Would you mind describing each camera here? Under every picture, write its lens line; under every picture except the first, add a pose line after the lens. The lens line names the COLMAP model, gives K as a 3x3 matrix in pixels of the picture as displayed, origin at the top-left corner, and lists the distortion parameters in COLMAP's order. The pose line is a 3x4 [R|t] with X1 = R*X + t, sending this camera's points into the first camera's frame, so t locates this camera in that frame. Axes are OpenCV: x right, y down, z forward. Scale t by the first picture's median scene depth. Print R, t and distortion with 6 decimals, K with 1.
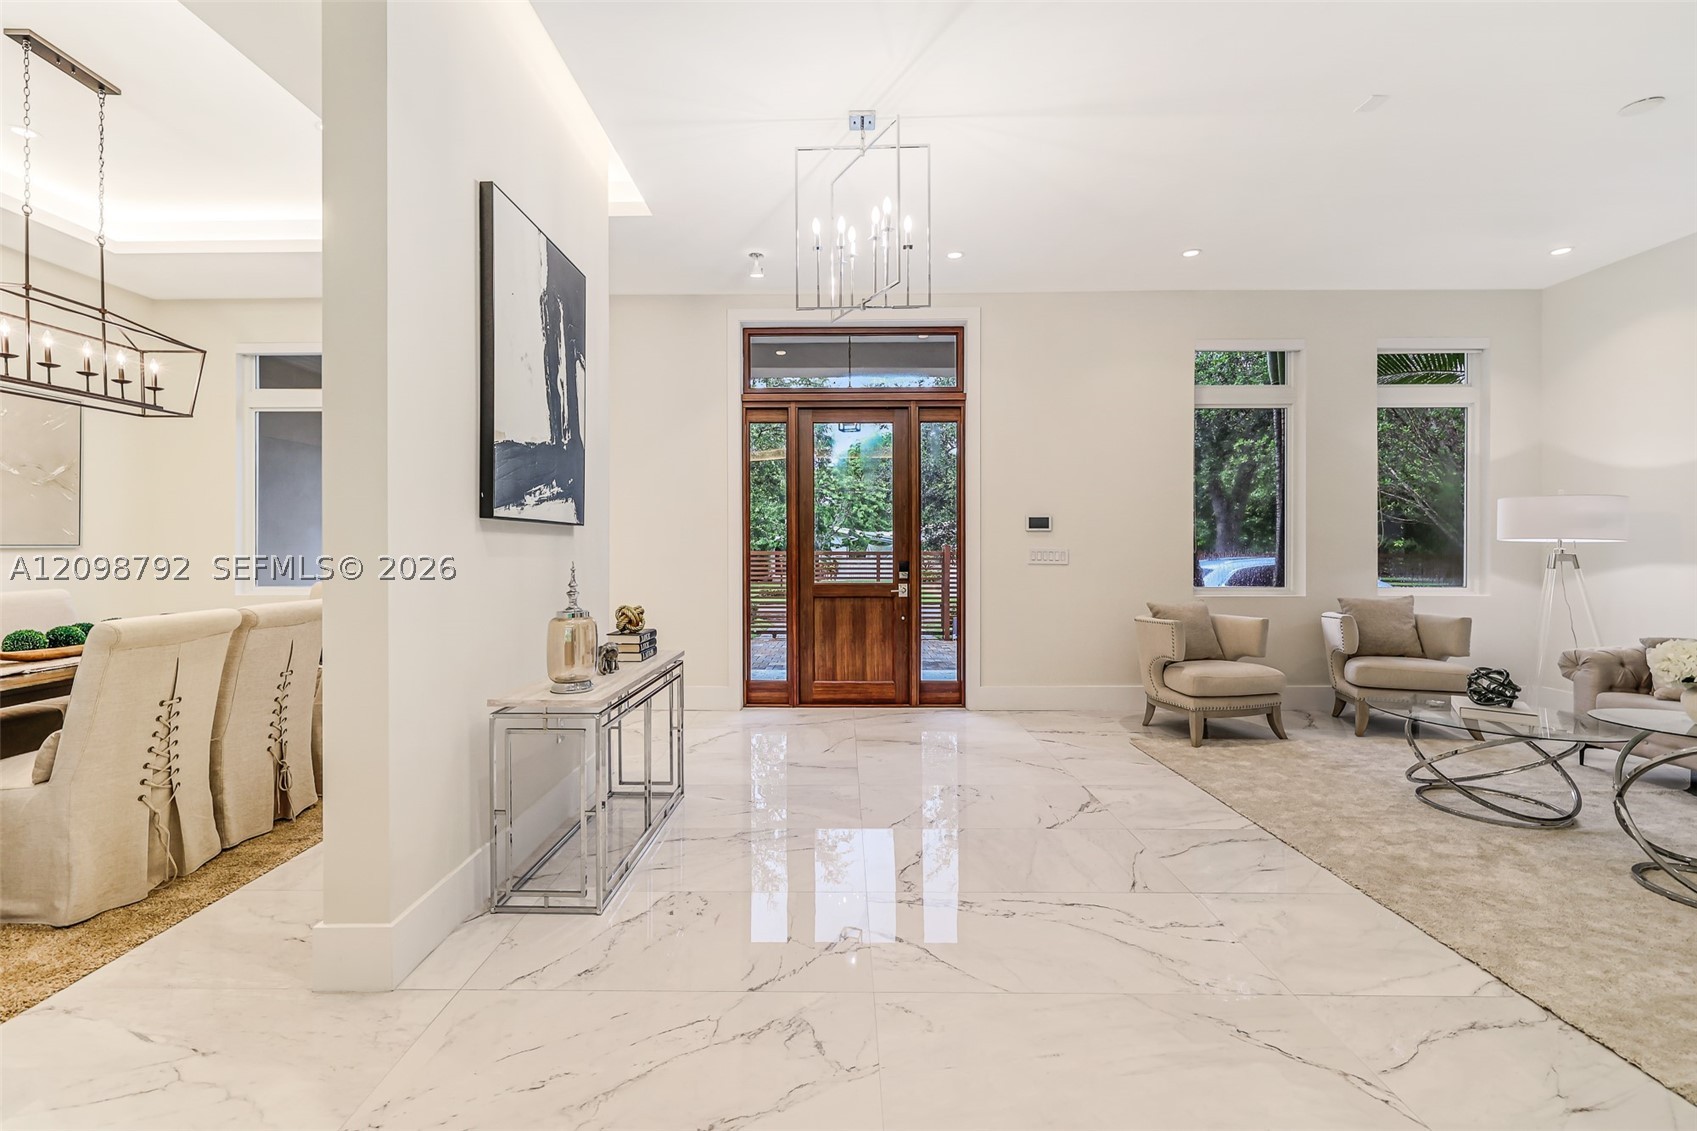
lens RADIAL K [[716.3, 0, 835.8], [0, 716.3, 561.8], [0, 0, 1]] dist [-0.000939, -0.000512]
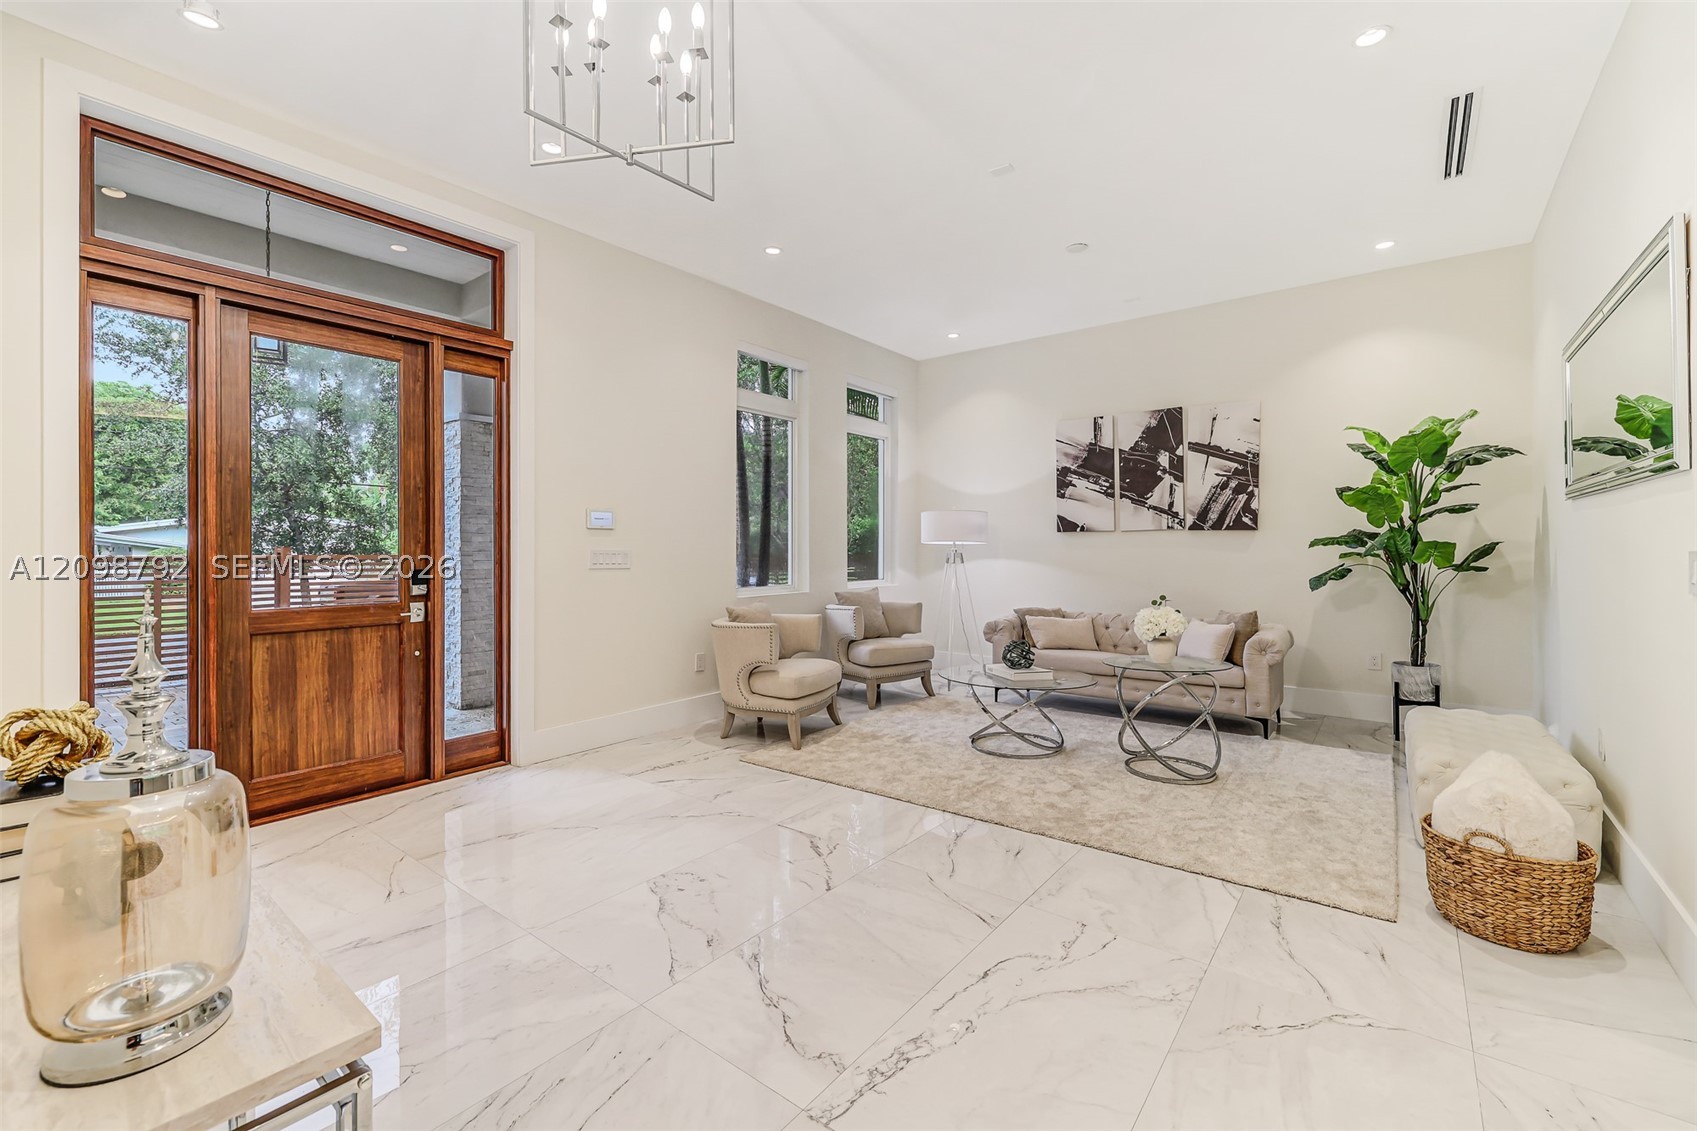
lens RADIAL K [[716.3, 0, 843.9], [0, 716.3, 551.9], [0, 0, 1]] dist [-0.000939, -0.000512]
pose [[0.616166, -0.005236, 0.787599, -0.218691], [0.016848, 0.999837, -0.006533, -0.006737], [-0.787436, 0.017295, 0.616154, 0.306710]]
